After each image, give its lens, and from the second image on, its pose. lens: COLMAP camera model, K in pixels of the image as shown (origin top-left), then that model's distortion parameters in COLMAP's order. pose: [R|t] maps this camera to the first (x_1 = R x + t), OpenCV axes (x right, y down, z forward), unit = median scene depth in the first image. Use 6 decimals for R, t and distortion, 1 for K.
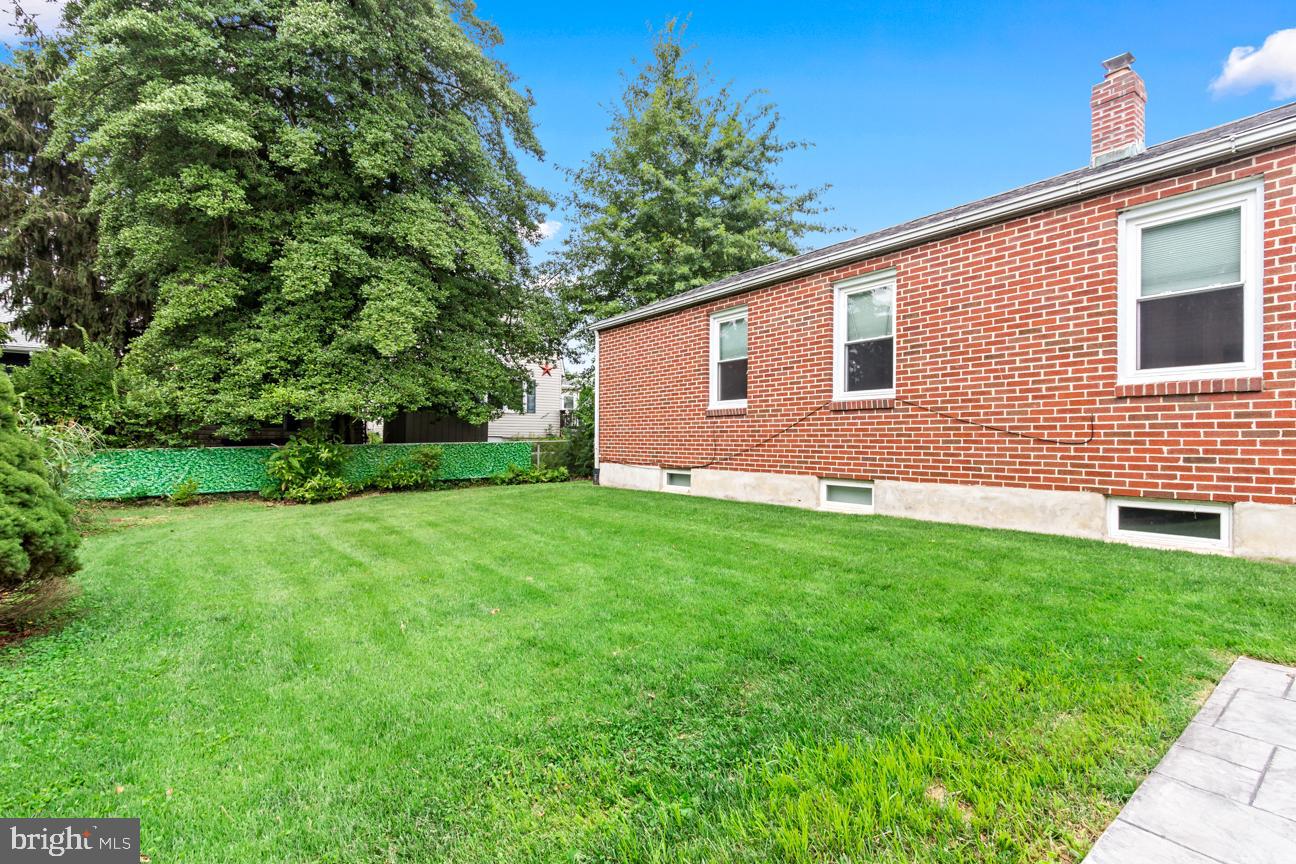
lens RADIAL K [[608.5, 0, 654.0], [0, 608.5, 447.6], [0, 0, 1]] dist [0.006277, -0.000920]
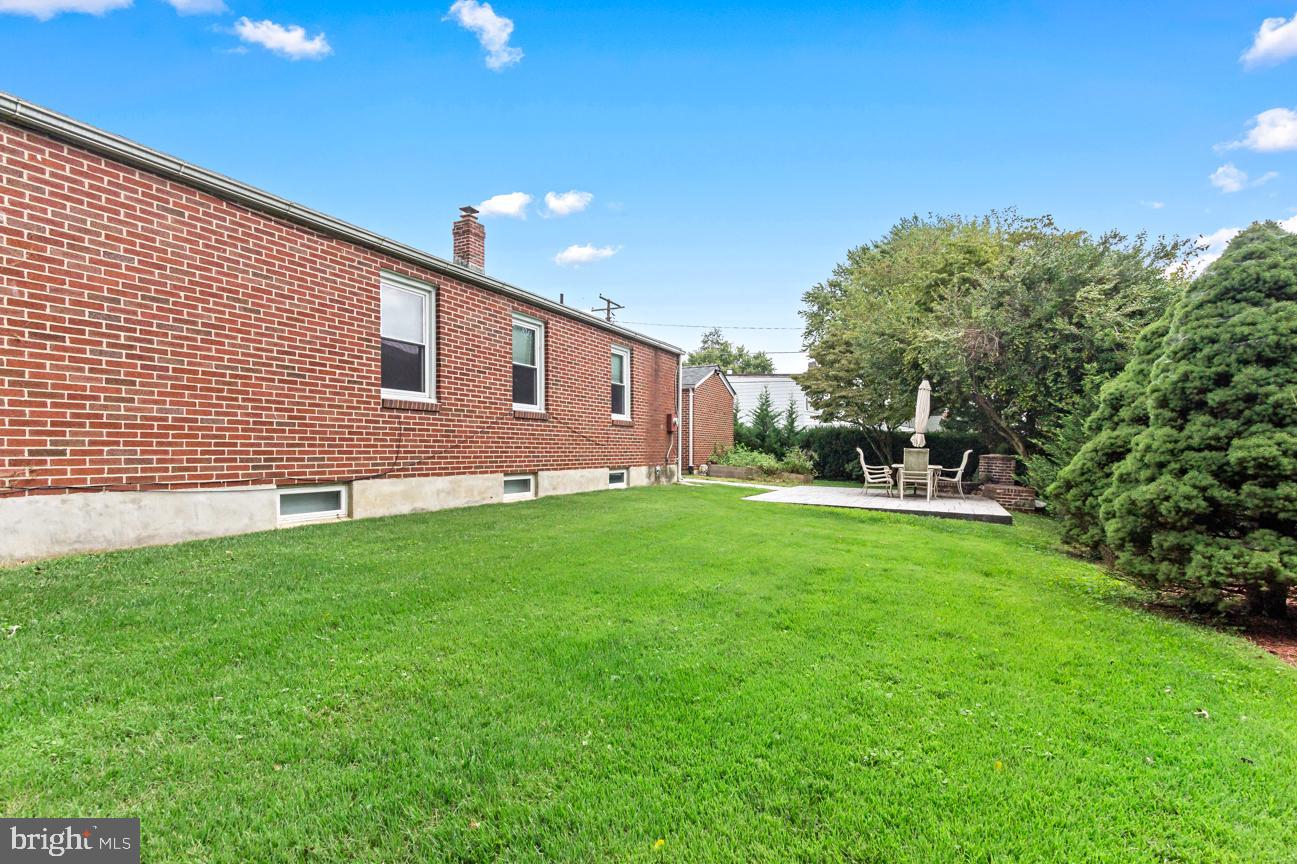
lens RADIAL K [[609.0, 0, 652.2], [0, 609.0, 440.6], [0, 0, 1]] dist [0.006277, -0.000920]
pose [[-0.440071, -0.001063, 0.897963, -0.720016], [-0.005700, 0.999982, -0.001610, -0.011644], [-0.897945, -0.005826, -0.440069, 1.027701]]
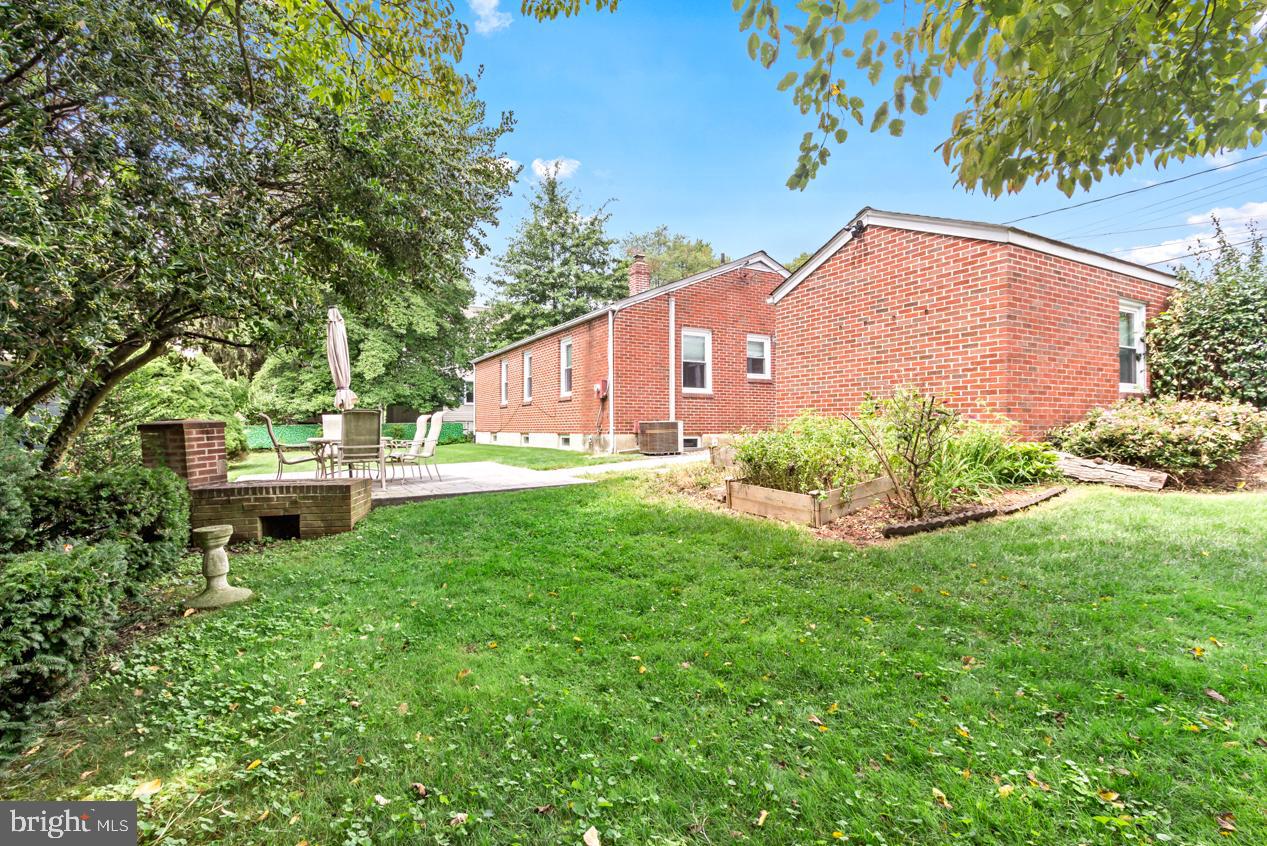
lens RADIAL K [[594.9, 0, 634.3], [0, 594.9, 428.0], [0, 0, 1]] dist [0.006277, -0.000920]
pose [[0.990902, -0.006565, -0.134428, 0.799701], [0.005496, 0.999950, -0.008328, 0.037555], [0.134476, 0.007513, 0.990888, -0.966009]]
